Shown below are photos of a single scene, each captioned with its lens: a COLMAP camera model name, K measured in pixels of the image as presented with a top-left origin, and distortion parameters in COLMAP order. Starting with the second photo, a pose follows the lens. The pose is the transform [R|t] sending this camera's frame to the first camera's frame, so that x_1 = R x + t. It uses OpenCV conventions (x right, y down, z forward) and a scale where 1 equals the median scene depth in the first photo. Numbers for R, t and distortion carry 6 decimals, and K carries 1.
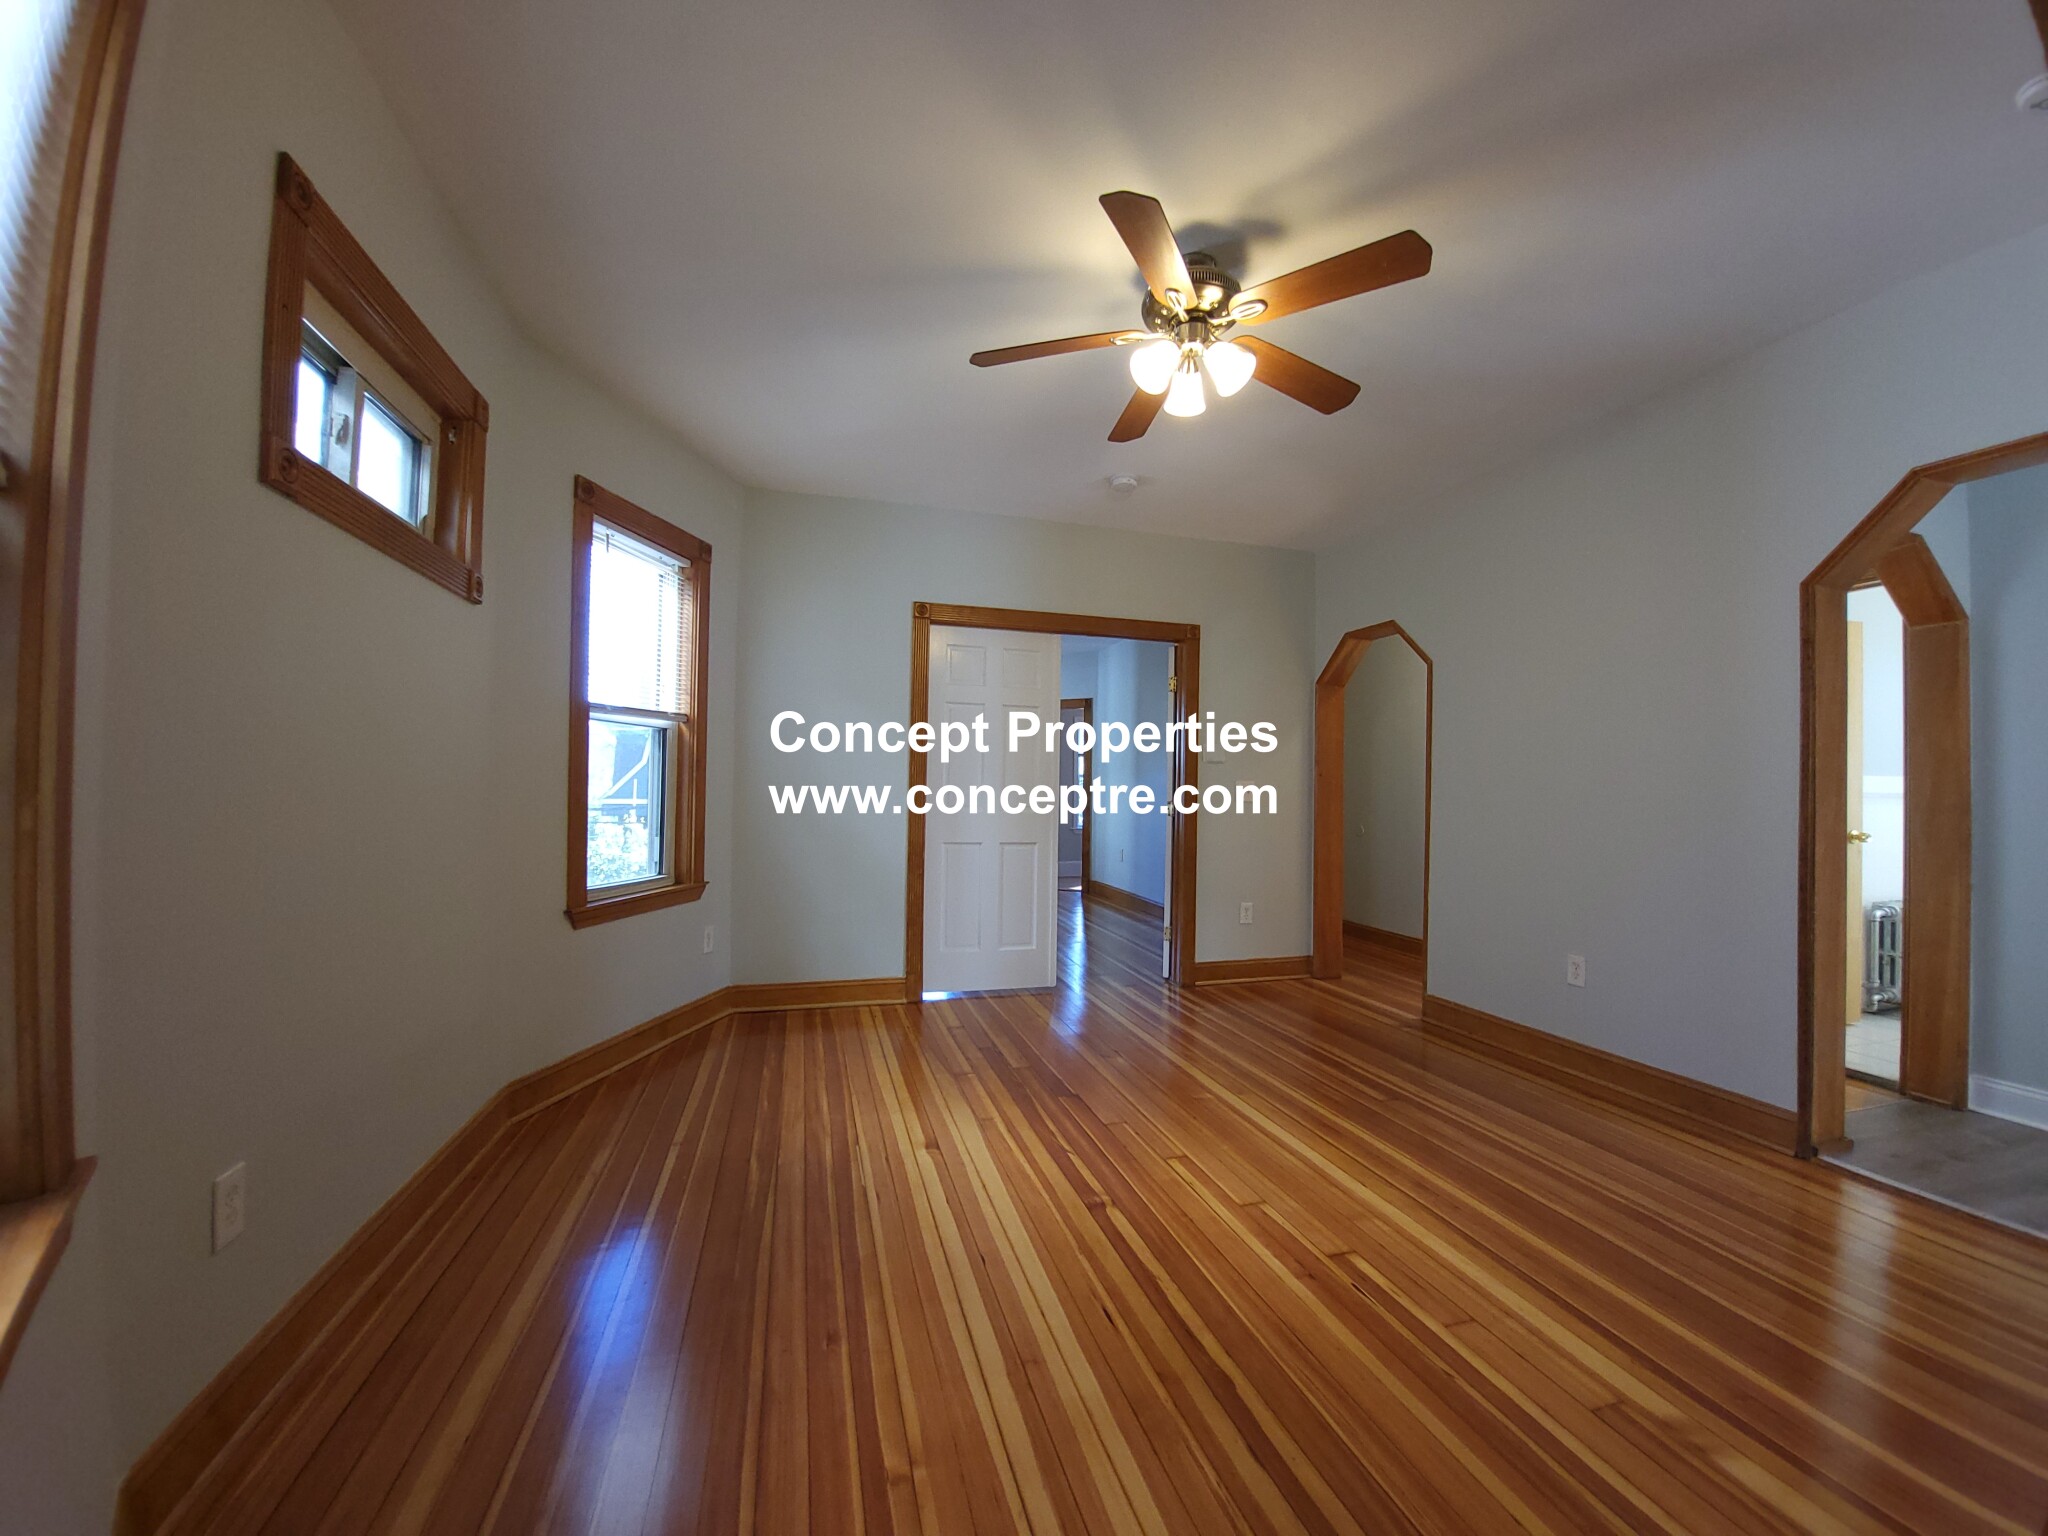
lens RADIAL K [[807.2, 0, 1039.7], [0, 807.2, 777.1], [0, 0, 1]] dist [-0.000597, -0.011439]
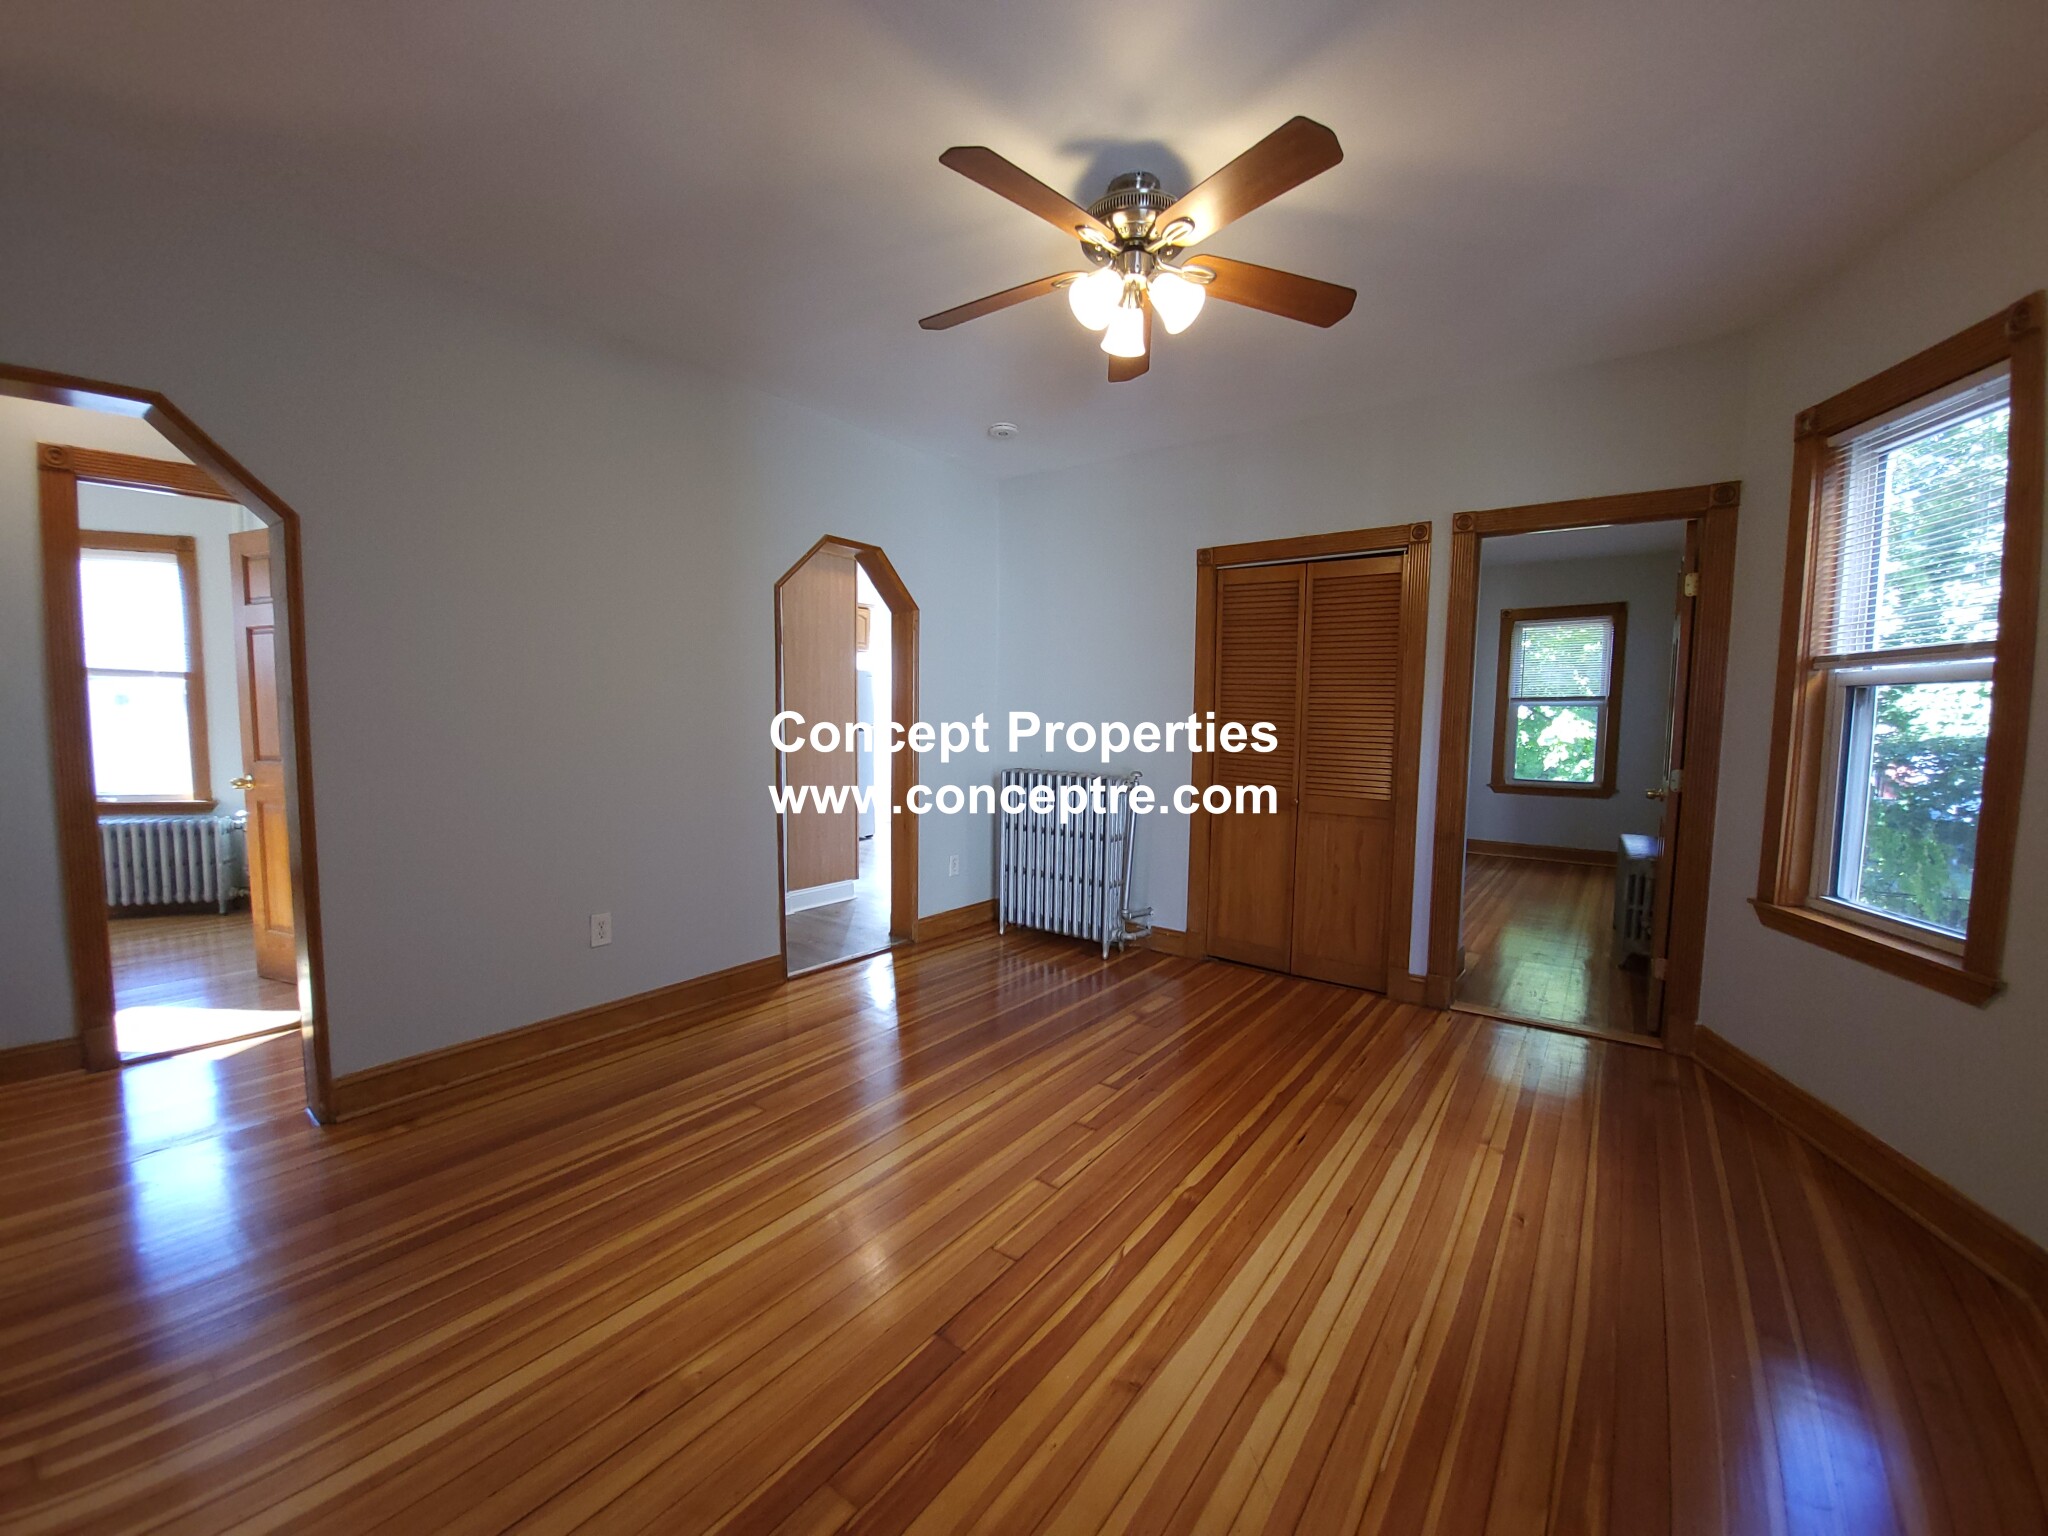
lens RADIAL K [[807.2, 0, 1039.7], [0, 807.2, 777.1], [0, 0, 1]] dist [-0.000597, -0.011439]
pose [[-0.606661, -0.085845, 0.790312, -0.441079], [-0.032293, 0.995993, 0.083398, -0.036291], [-0.794305, 0.025072, -0.607002, 1.403363]]
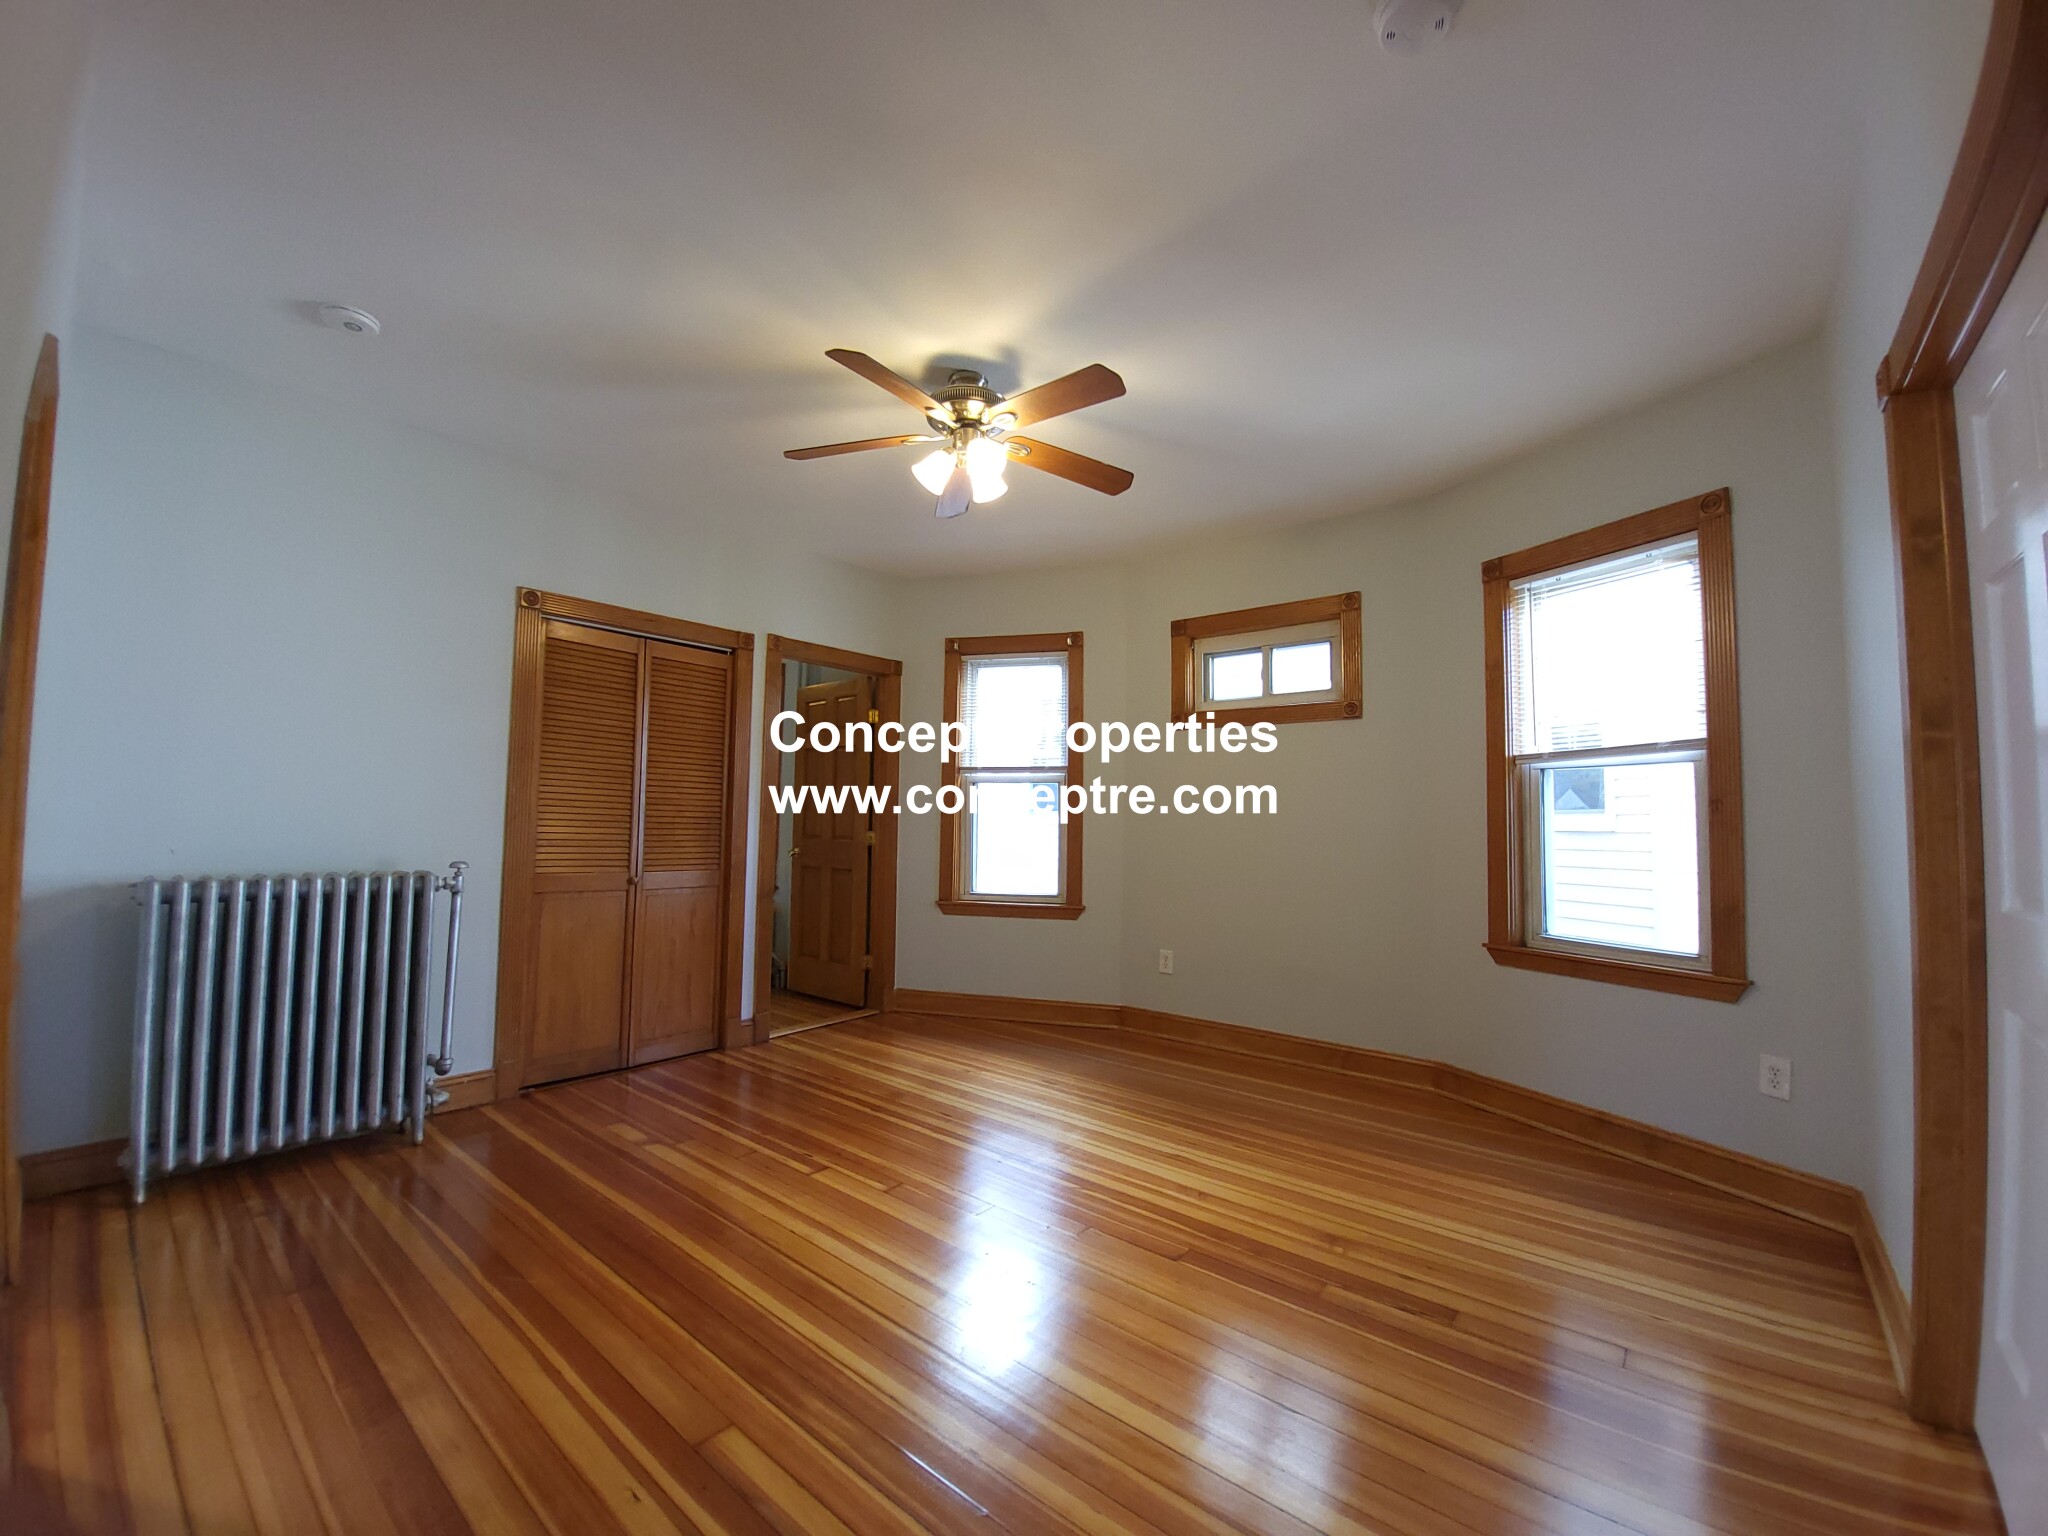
lens RADIAL K [[807.2, 0, 1039.7], [0, 807.2, 777.1], [0, 0, 1]] dist [-0.000597, -0.011439]
pose [[-0.822078, -0.057330, -0.566482, 0.630518], [-0.017121, 0.996957, -0.076050, 0.030096], [0.569118, -0.052820, -0.820558, 1.697786]]
